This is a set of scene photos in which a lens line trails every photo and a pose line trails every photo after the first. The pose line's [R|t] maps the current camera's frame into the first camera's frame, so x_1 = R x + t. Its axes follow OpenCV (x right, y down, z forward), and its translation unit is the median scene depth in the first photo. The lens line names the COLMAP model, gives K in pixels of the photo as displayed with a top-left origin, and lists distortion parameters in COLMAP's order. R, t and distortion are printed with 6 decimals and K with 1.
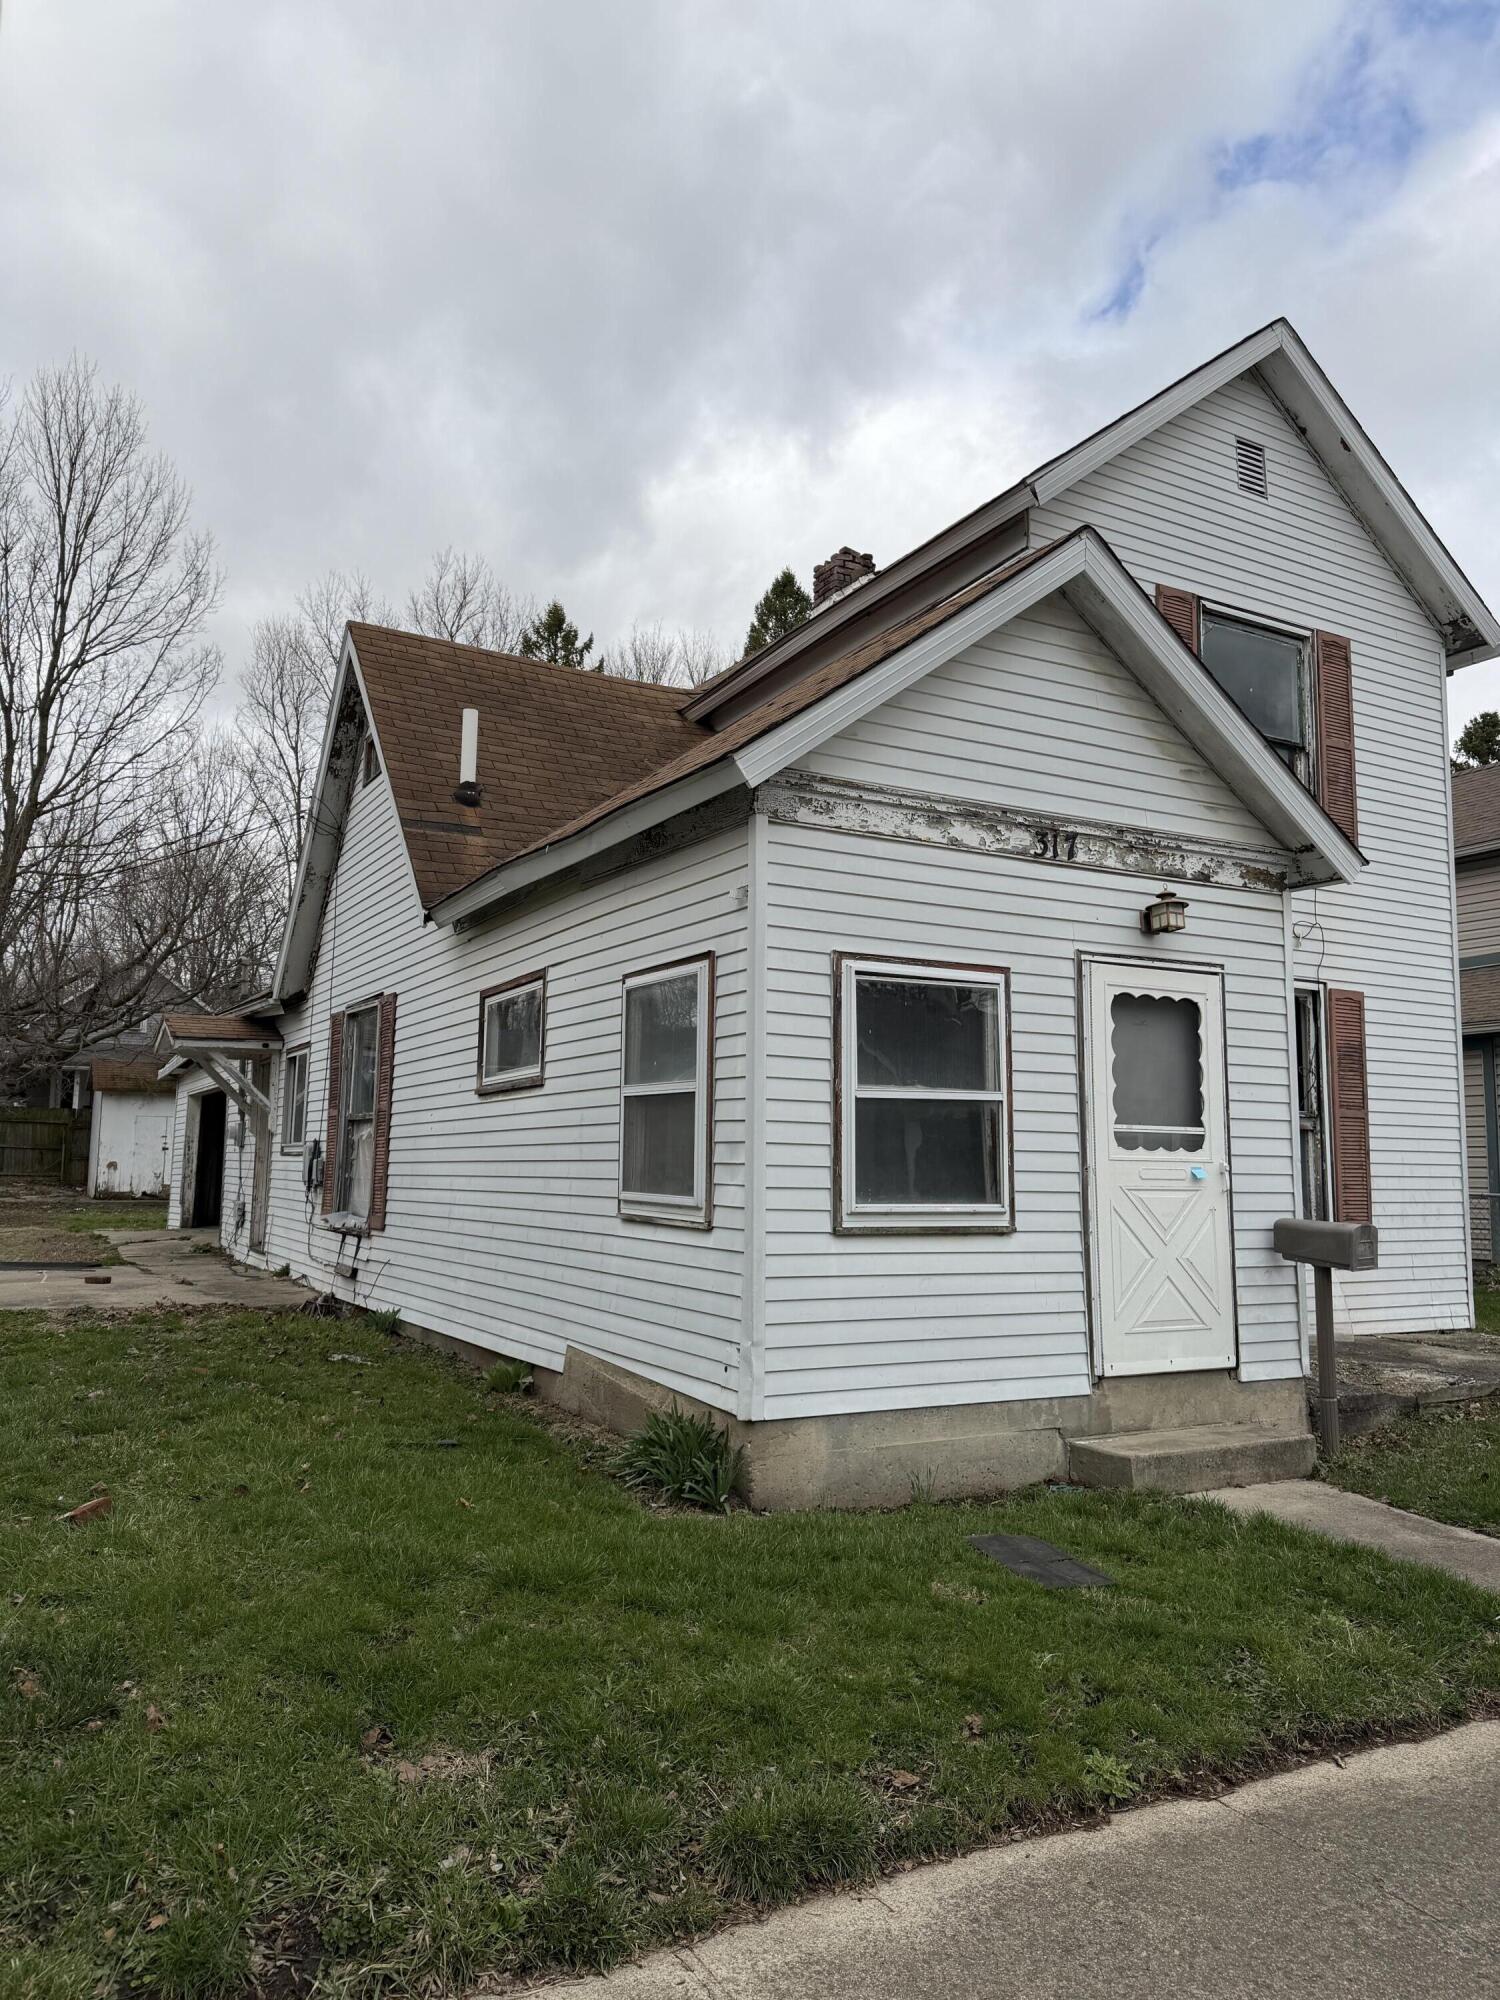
lens RADIAL K [[1415.5, 0, 732.9], [0, 1415.5, 998.9], [0, 0, 1]] dist [0.076715, -0.072929]
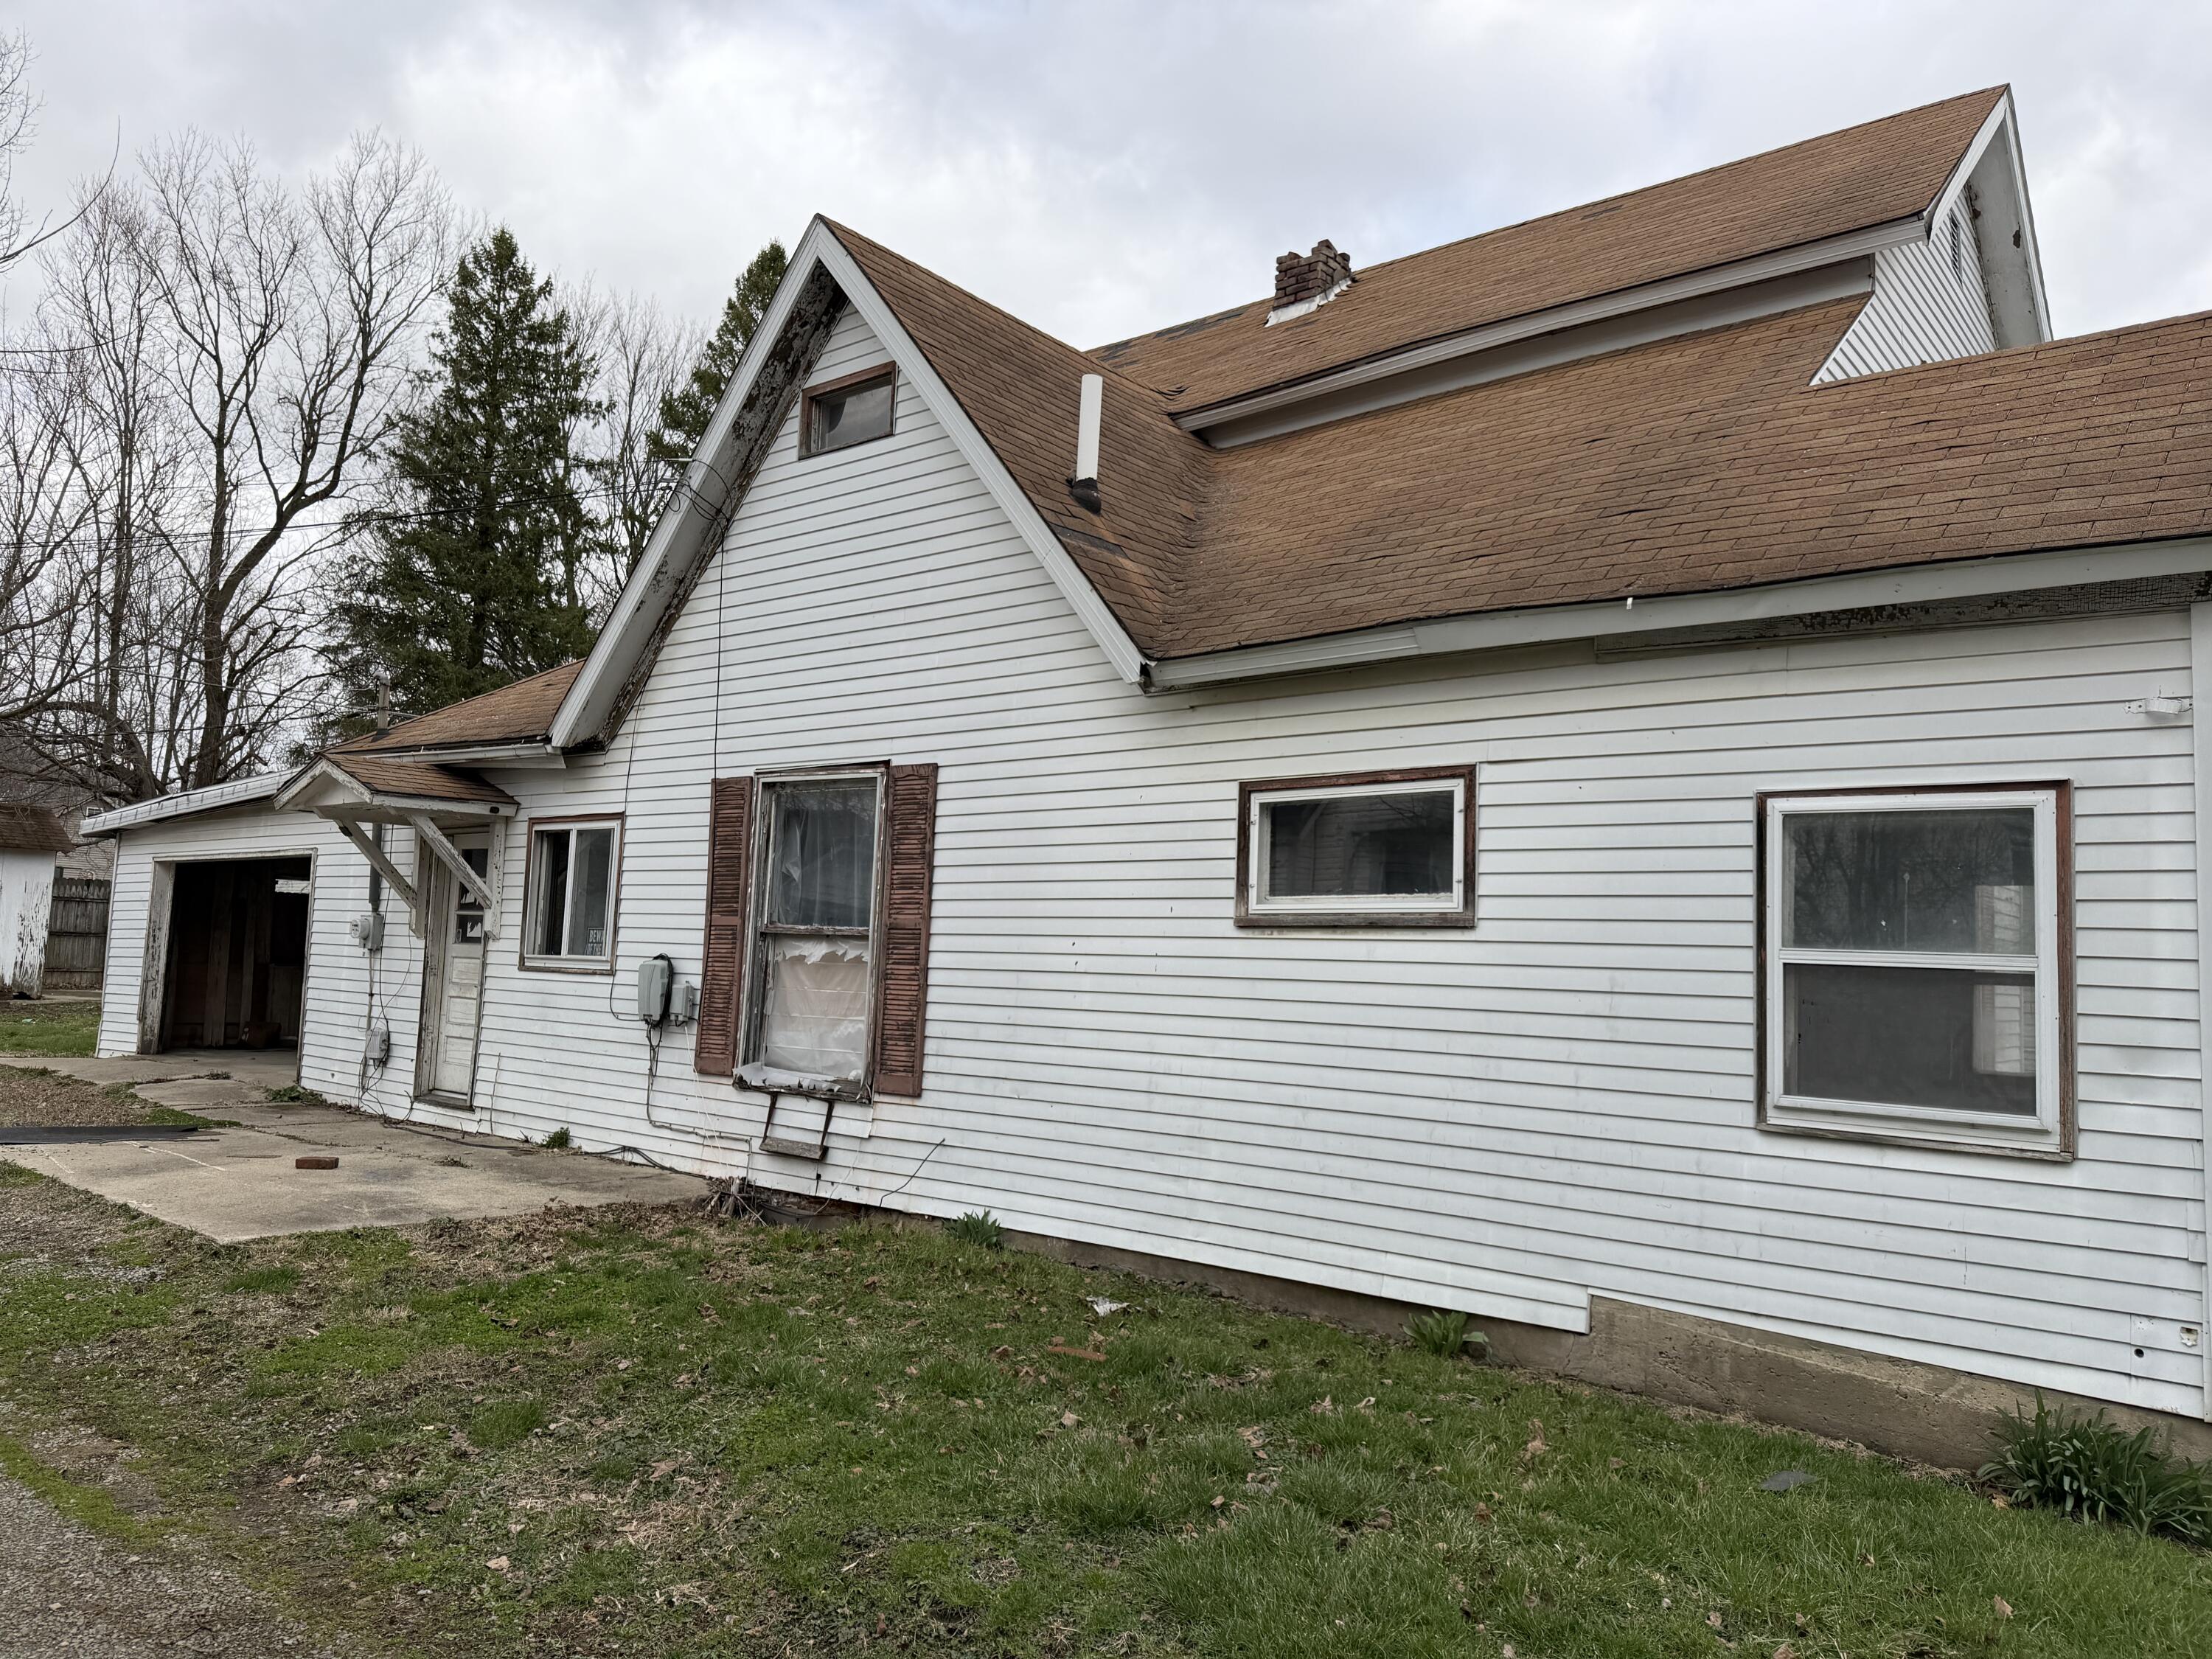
lens RADIAL K [[1565.6, 0, 1112.7], [0, 1565.6, 822.6], [0, 0, 1]] dist [0.076715, -0.072929]
pose [[0.928864, 0.051809, 0.366781, -0.447812], [-0.065626, 0.997524, 0.025294, -0.000003], [-0.364562, -0.047565, 0.929964, 0.243413]]
